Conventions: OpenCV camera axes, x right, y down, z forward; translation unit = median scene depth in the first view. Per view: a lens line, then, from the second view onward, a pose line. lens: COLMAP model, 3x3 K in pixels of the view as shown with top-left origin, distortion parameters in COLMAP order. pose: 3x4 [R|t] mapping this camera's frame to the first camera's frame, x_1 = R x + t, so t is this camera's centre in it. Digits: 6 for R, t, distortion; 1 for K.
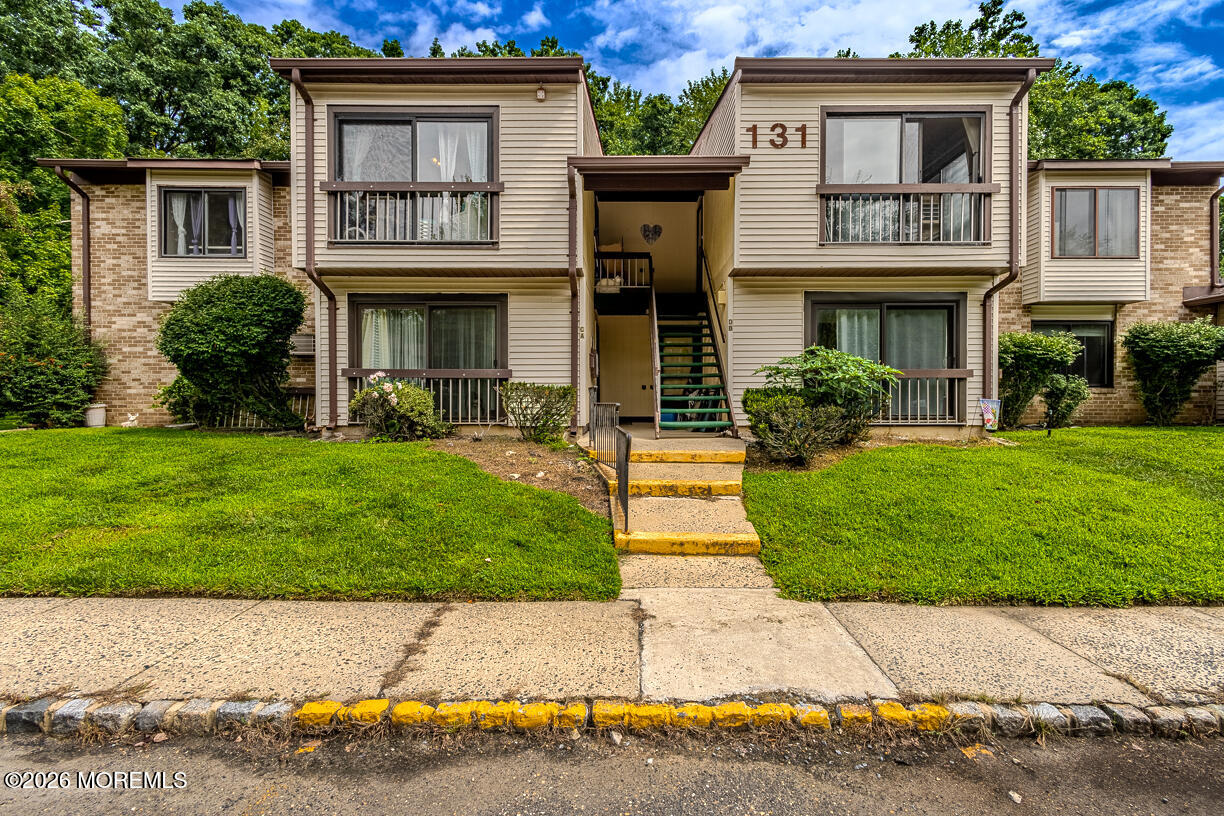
lens RADIAL K [[585.6, 0, 594.7], [0, 585.6, 396.1], [0, 0, 1]] dist [0.008014, 0.000045]
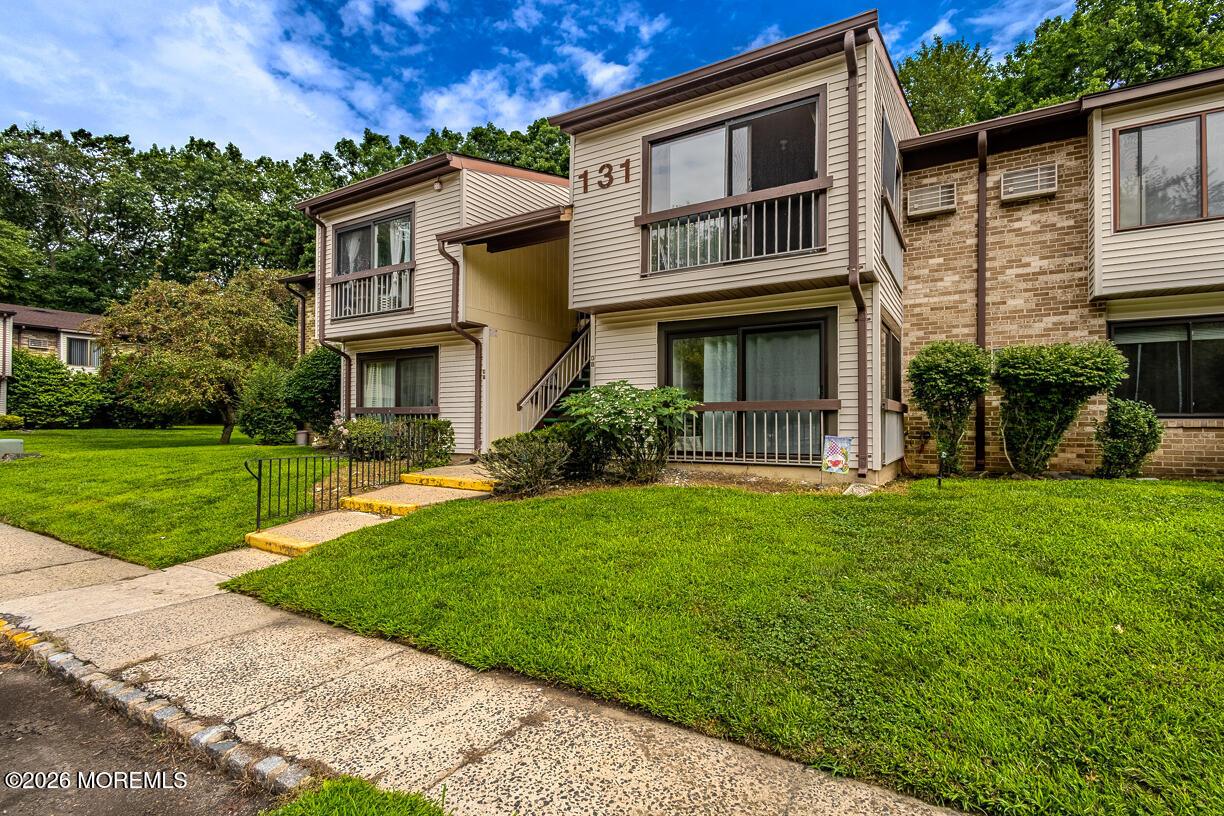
lens RADIAL K [[585.6, 0, 594.7], [0, 585.6, 396.1], [0, 0, 1]] dist [0.008014, 0.000045]
pose [[0.848789, -0.022084, -0.528270, 0.816824], [-0.001682, 0.999010, -0.044465, -0.013899], [0.528729, 0.038630, 0.847911, 0.134811]]
